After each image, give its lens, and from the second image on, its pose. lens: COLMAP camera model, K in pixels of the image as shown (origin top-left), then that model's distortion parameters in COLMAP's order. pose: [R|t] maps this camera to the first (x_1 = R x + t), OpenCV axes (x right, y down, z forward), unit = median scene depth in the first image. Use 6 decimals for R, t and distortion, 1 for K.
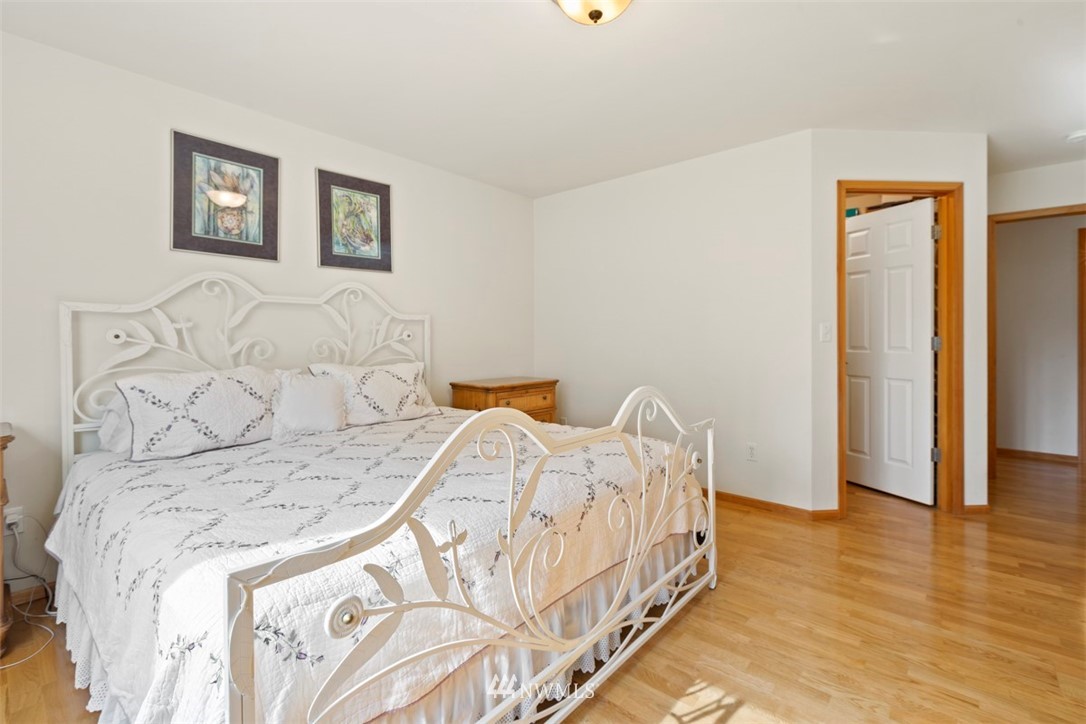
lens RADIAL K [[490.0, 0, 545.4], [0, 490.0, 336.3], [0, 0, 1]] dist [0.001337, 0.000146]
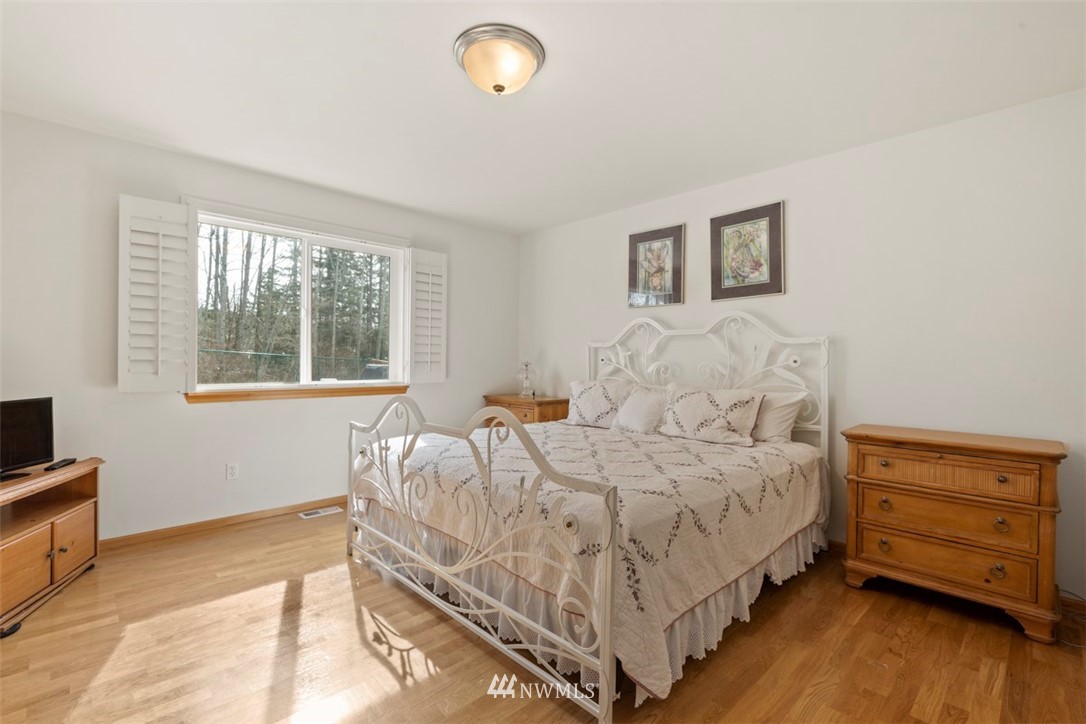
lens RADIAL K [[493.1, 0, 544.1], [0, 493.1, 354.3], [0, 0, 1]] dist [-0.000851, -0.000689]
pose [[-0.090732, -0.002197, -0.995873, 0.727685], [-0.002088, 0.999996, -0.002016, -0.011867], [0.995873, 0.001896, -0.090736, 0.687920]]
